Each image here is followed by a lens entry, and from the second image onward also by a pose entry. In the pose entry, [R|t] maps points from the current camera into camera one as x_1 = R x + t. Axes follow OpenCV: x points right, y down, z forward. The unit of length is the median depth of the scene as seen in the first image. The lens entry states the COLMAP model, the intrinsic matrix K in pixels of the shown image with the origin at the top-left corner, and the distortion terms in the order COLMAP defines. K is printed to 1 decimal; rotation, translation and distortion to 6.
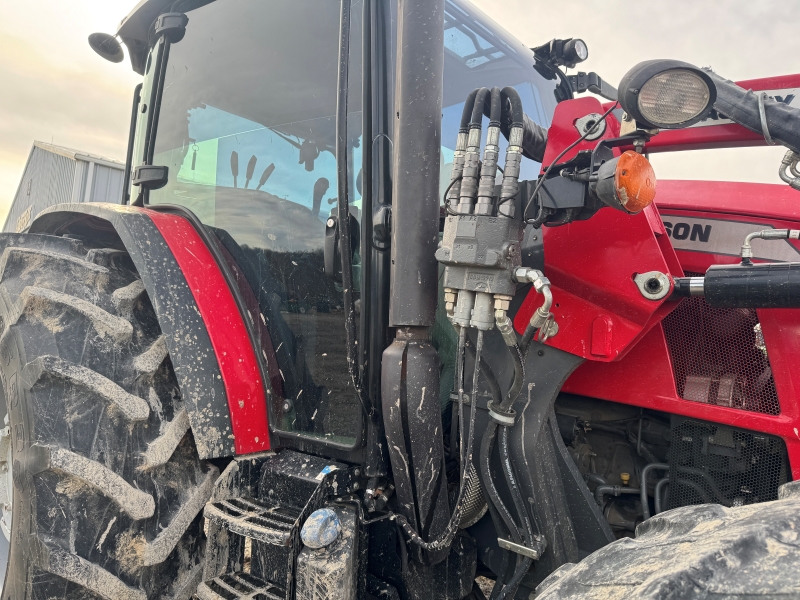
lens RADIAL K [[613.2, 0, 400.0], [0, 613.2, 300.0], [0, 0, 1]] dist [-0.006595, -0.001790]
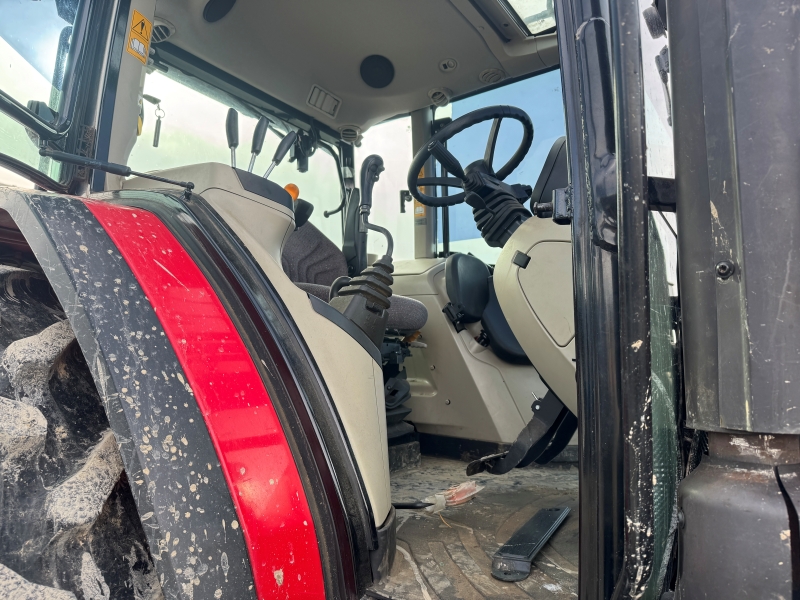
lens RADIAL K [[613.2, 0, 400.0], [0, 613.2, 300.0], [0, 0, 1]] dist [-0.006595, -0.001790]
pose [[0.994039, -0.000607, 0.109022, -0.216994], [0.007086, 0.998230, -0.059050, -0.019792], [-0.108793, 0.059471, 0.992284, 0.496275]]
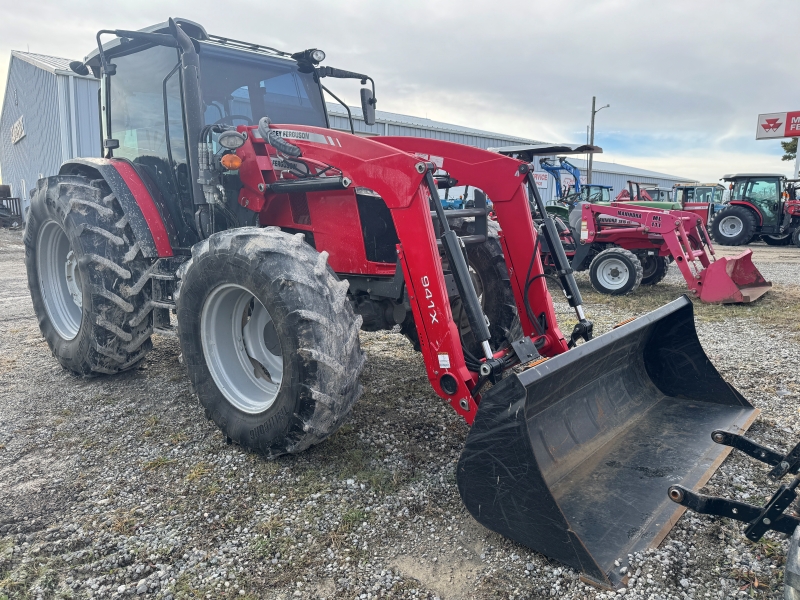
lens RADIAL K [[615.1, 0, 399.7], [0, 615.1, 323.4], [0, 0, 1]] dist [0.004257, -0.000125]
pose [[0.997793, -0.061608, -0.024762, 0.828840], [0.065628, 0.971710, 0.226875, -0.008956], [0.010085, -0.227999, 0.973609, -1.674036]]
